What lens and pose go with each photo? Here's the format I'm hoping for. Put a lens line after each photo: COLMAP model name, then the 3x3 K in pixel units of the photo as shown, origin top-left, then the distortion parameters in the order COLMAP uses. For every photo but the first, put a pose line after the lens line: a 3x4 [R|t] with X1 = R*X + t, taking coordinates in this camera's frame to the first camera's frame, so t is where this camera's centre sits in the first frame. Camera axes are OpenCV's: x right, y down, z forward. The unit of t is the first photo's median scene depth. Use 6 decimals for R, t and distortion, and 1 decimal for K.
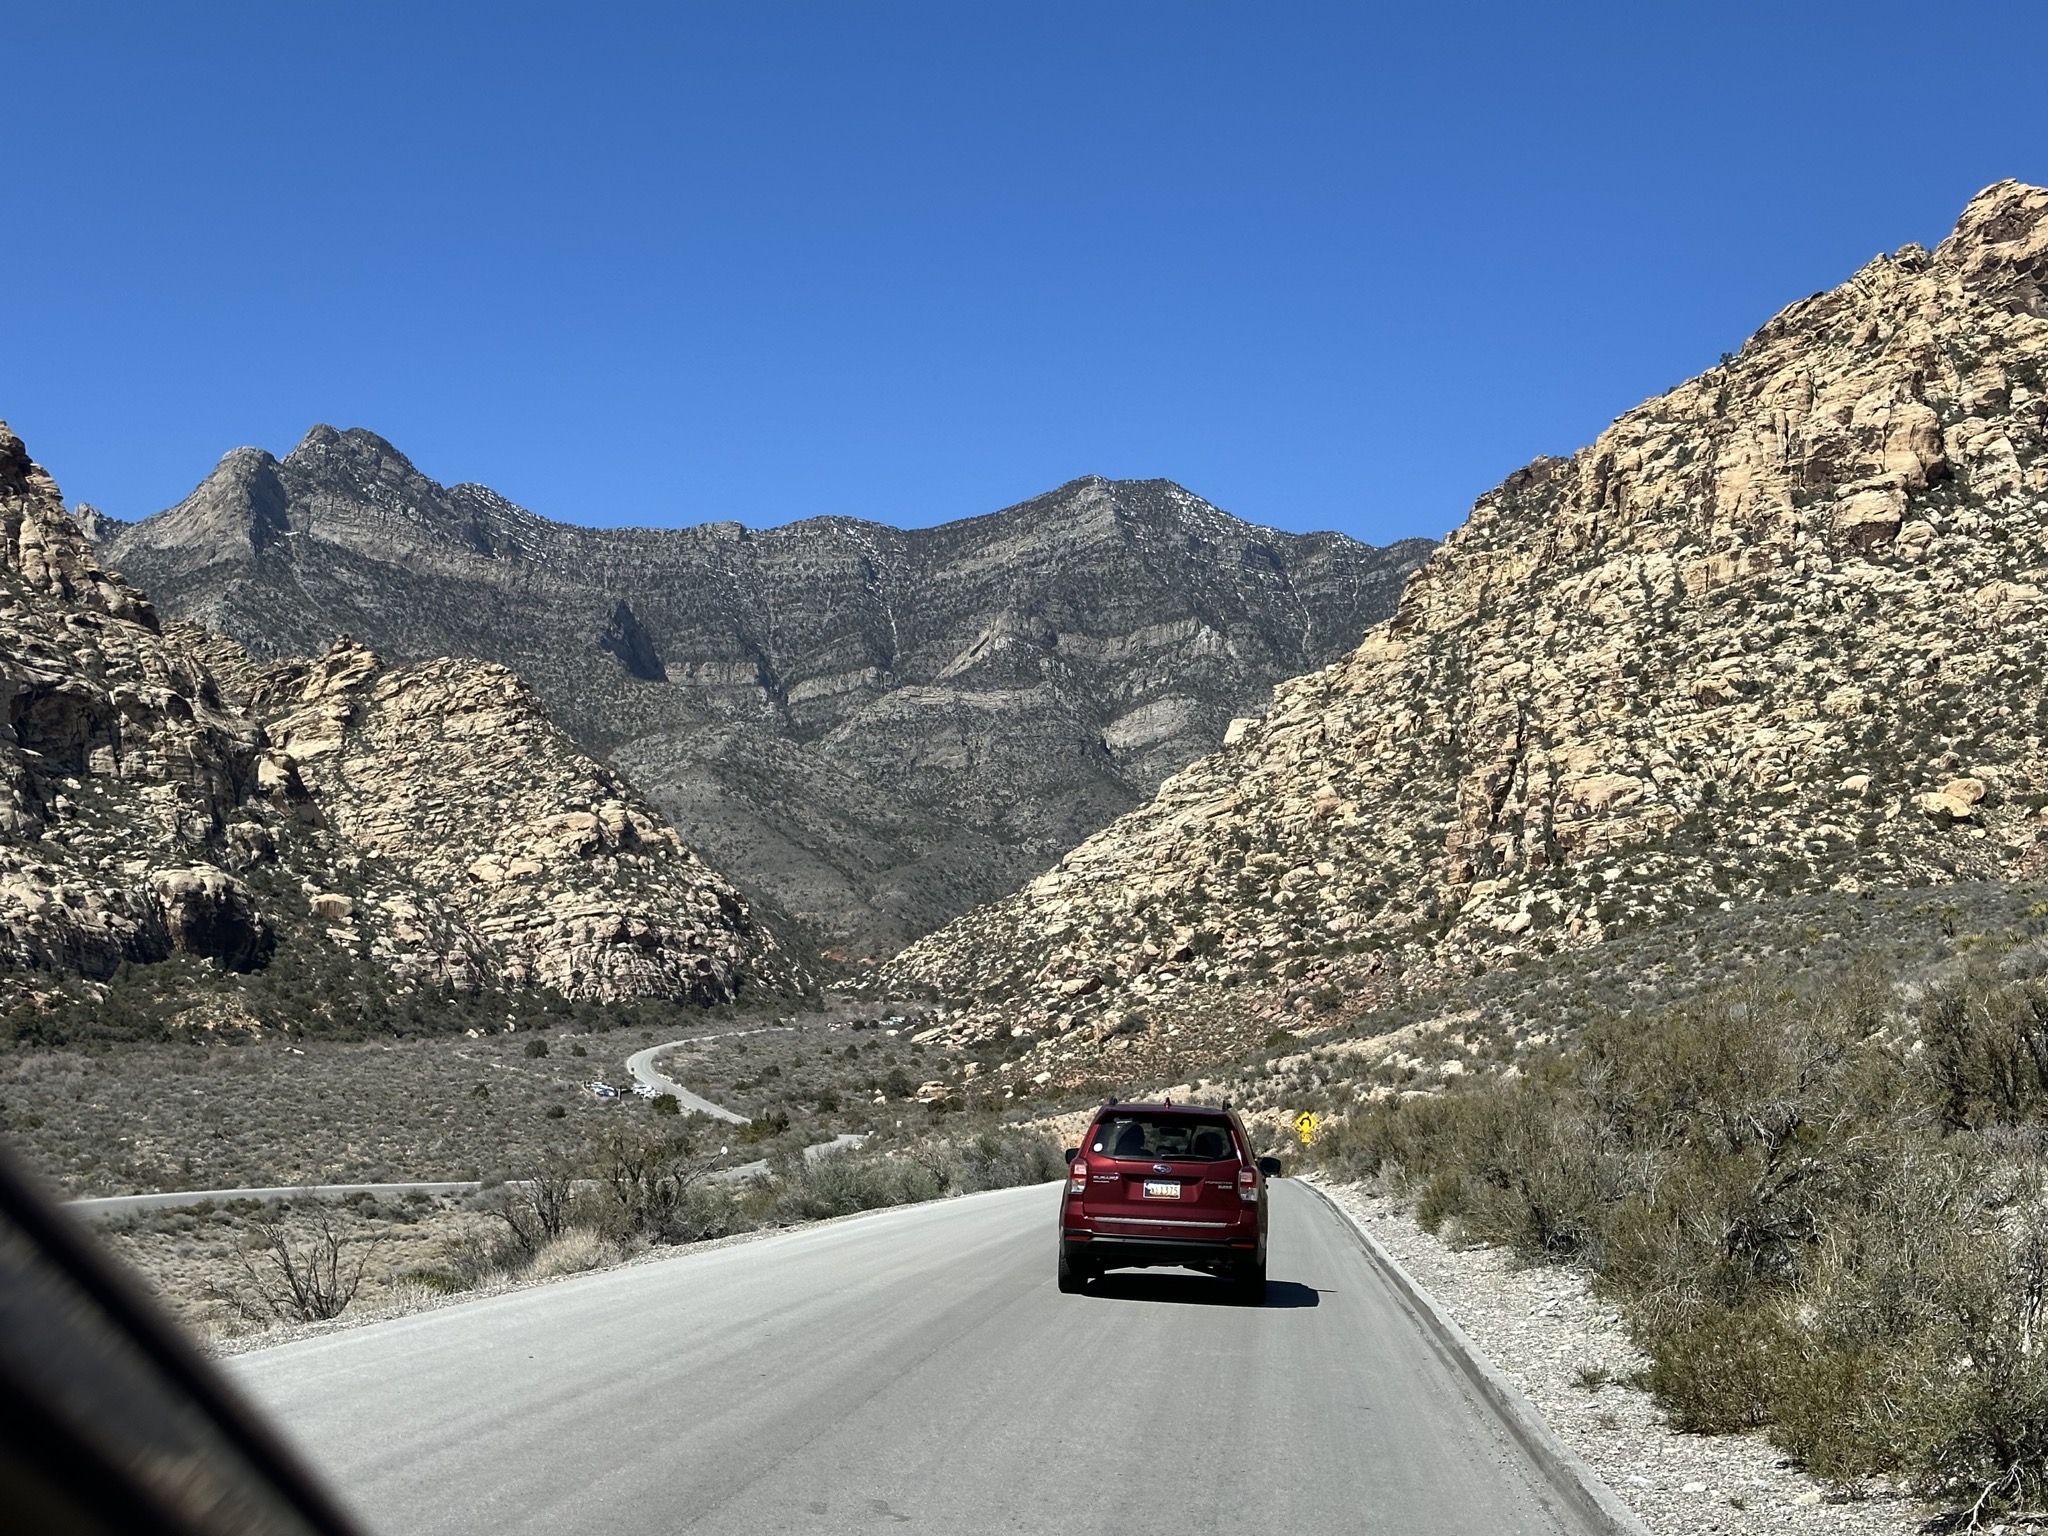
lens RADIAL K [[2862.7, 0, 1011.1], [0, 2862.7, 760.1], [0, 0, 1]] dist [0.215931, -0.381352]
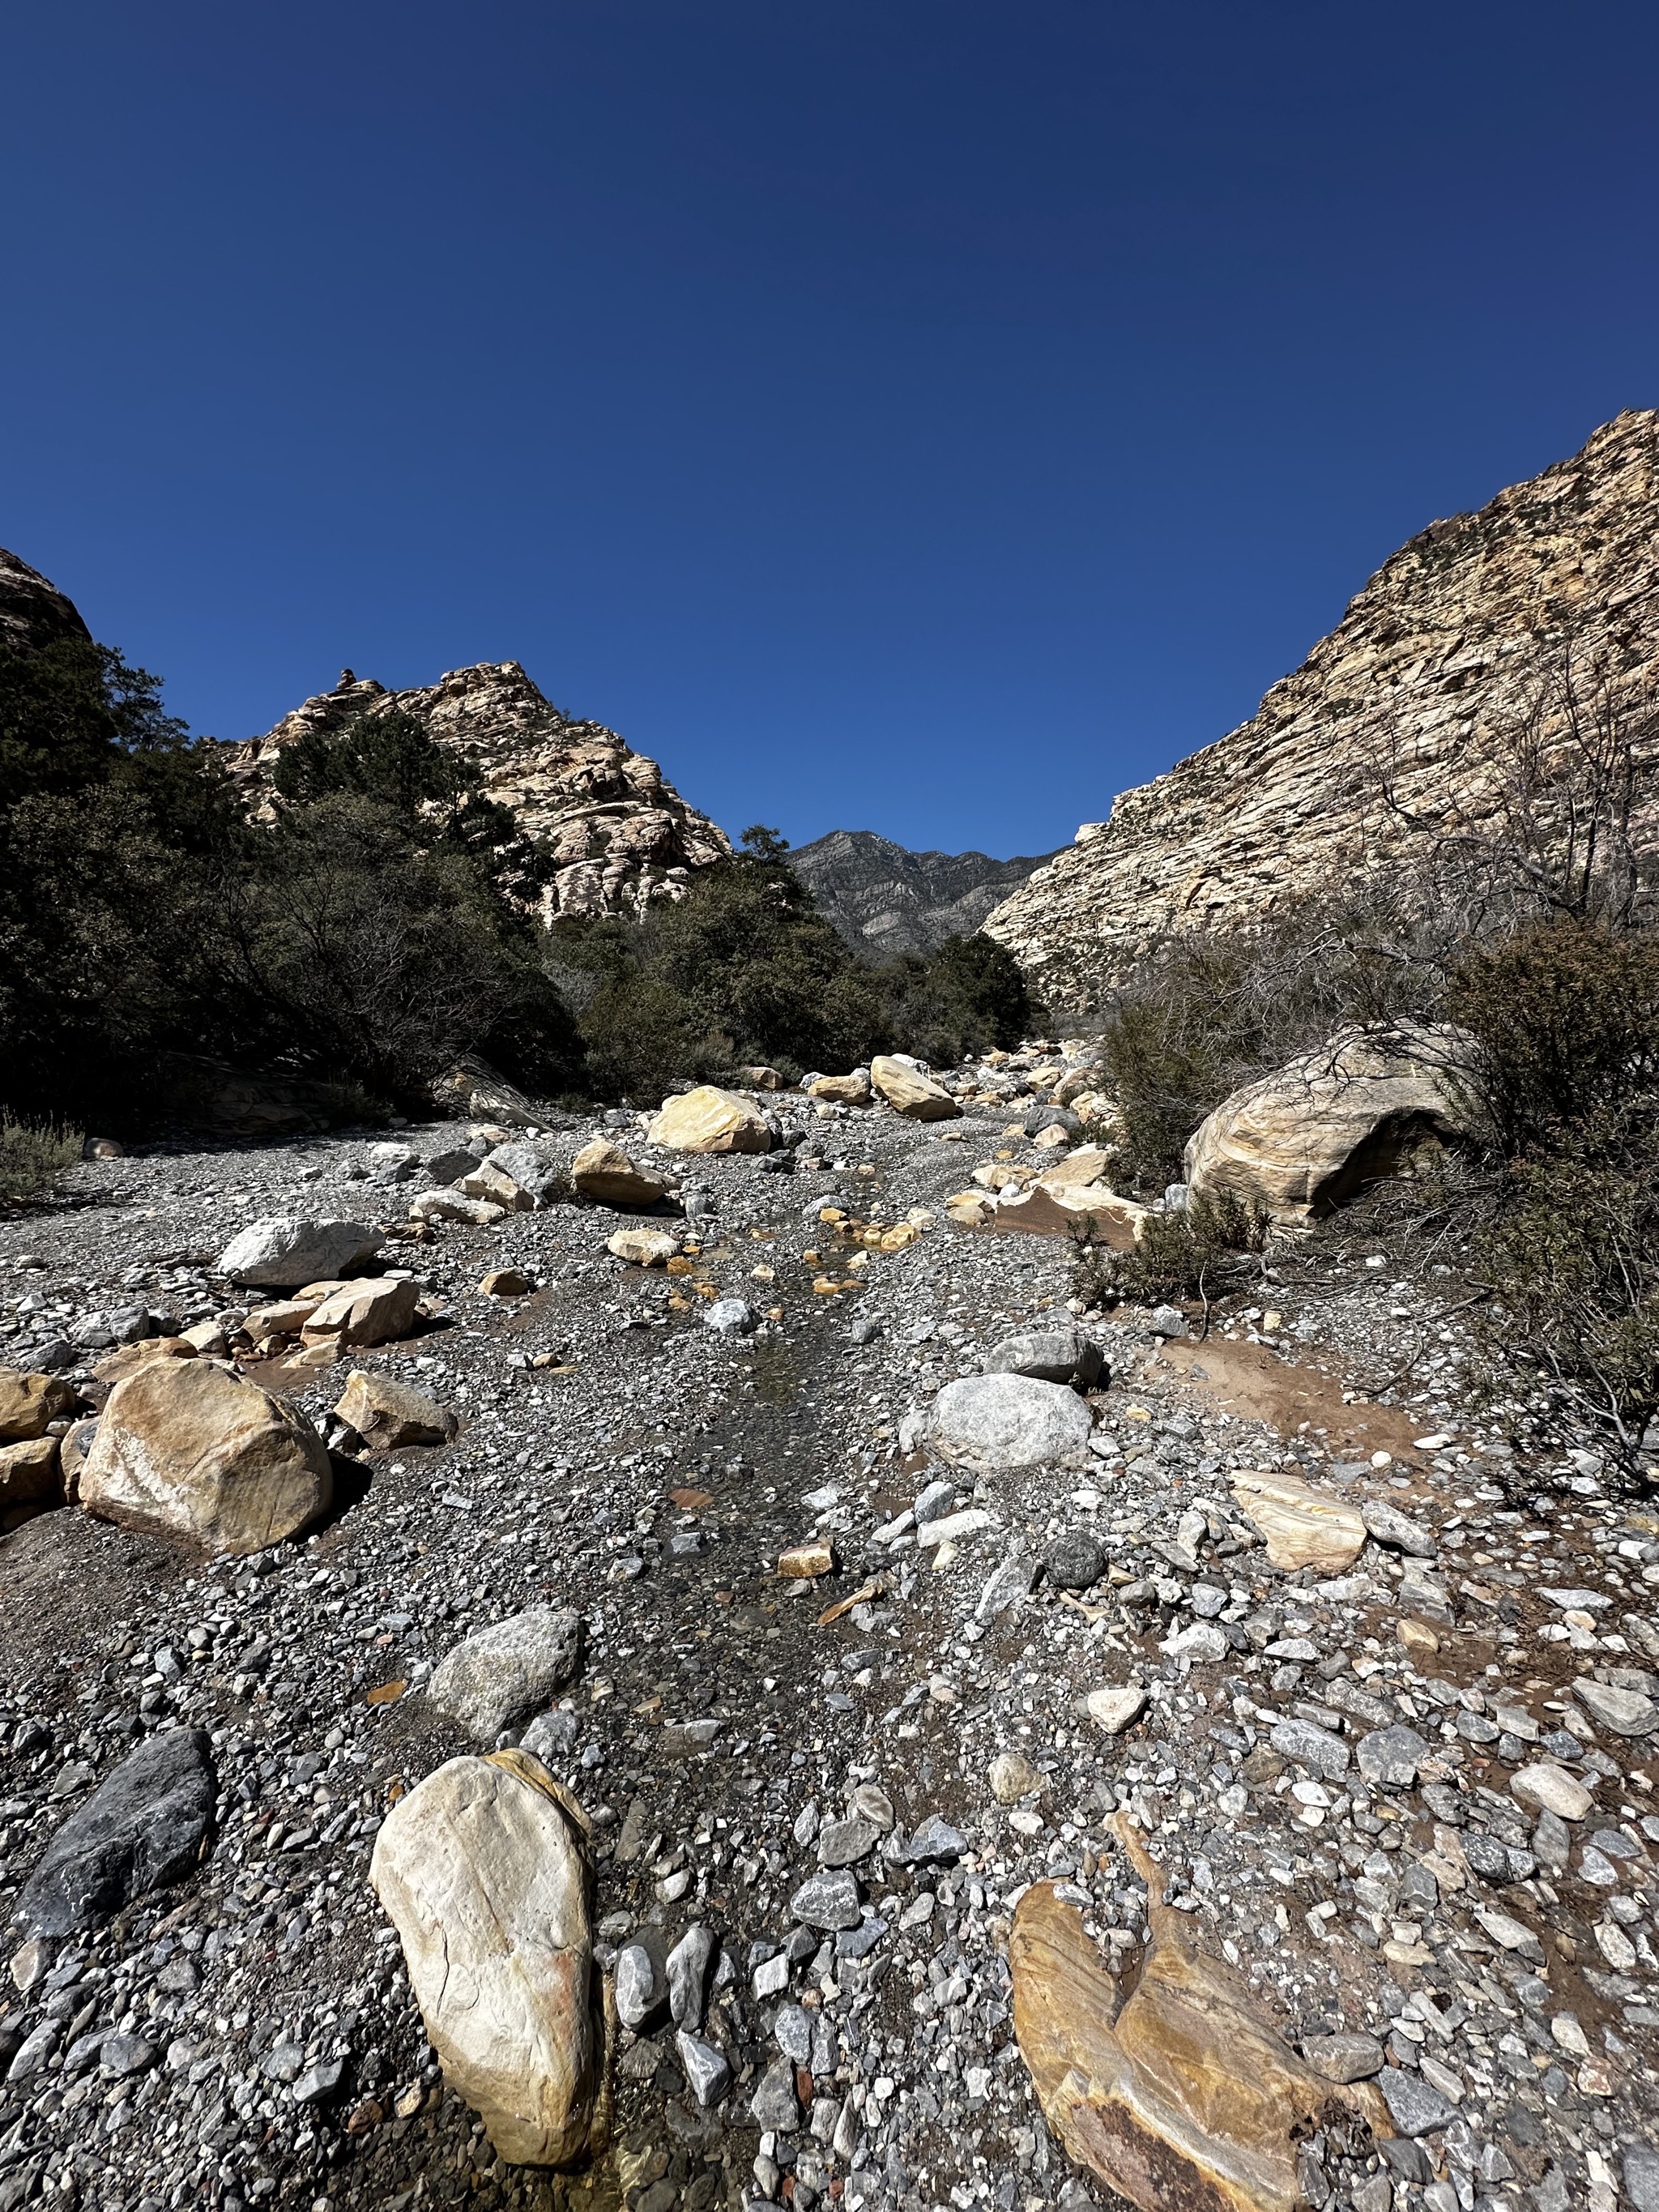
lens RADIAL K [[884.3, 0, 829.5], [0, 884.3, 1106.0], [0, 0, 1]] dist [-0.001306, -0.000020]
pose [[0.996703, -0.064120, 0.049724, -0.121070], [0.056231, 0.987622, 0.146427, 0.080979], [-0.058497, -0.143148, 0.987971, 0.860739]]
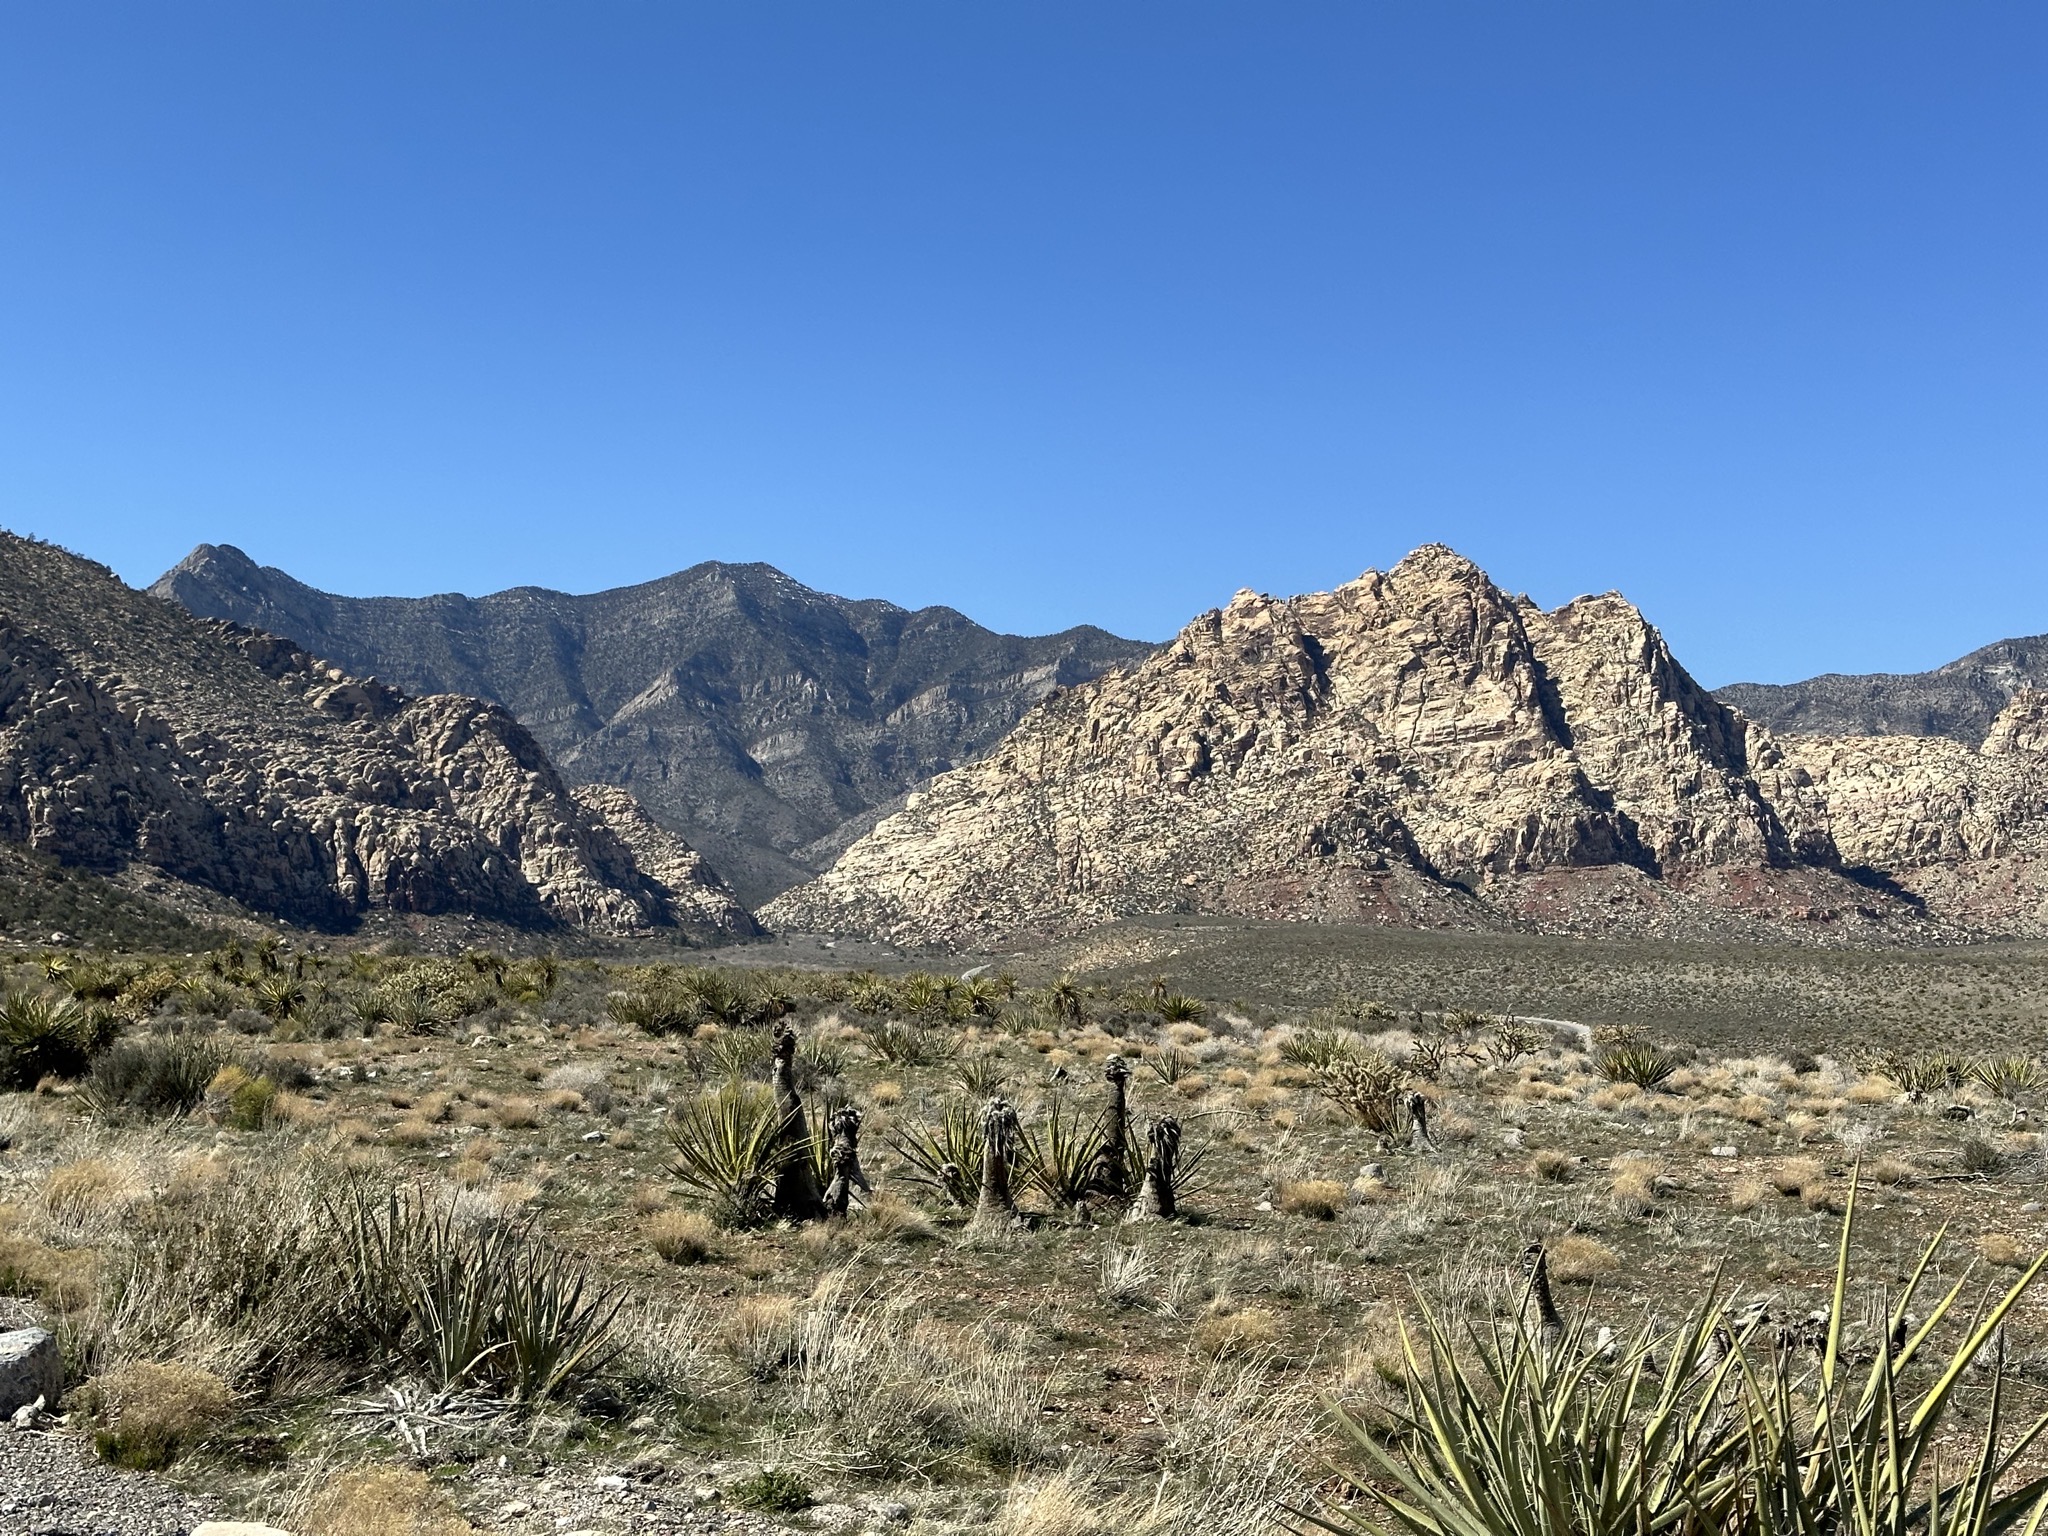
lens RADIAL K [[2862.7, 0, 1011.1], [0, 2862.7, 760.1], [0, 0, 1]] dist [0.215931, -0.381352]
pose [[0.981099, -0.005132, 0.193438, -0.388359], [0.000147, 0.999668, 0.025780, -0.141611], [-0.193506, -0.025264, 0.980774, -1.598284]]
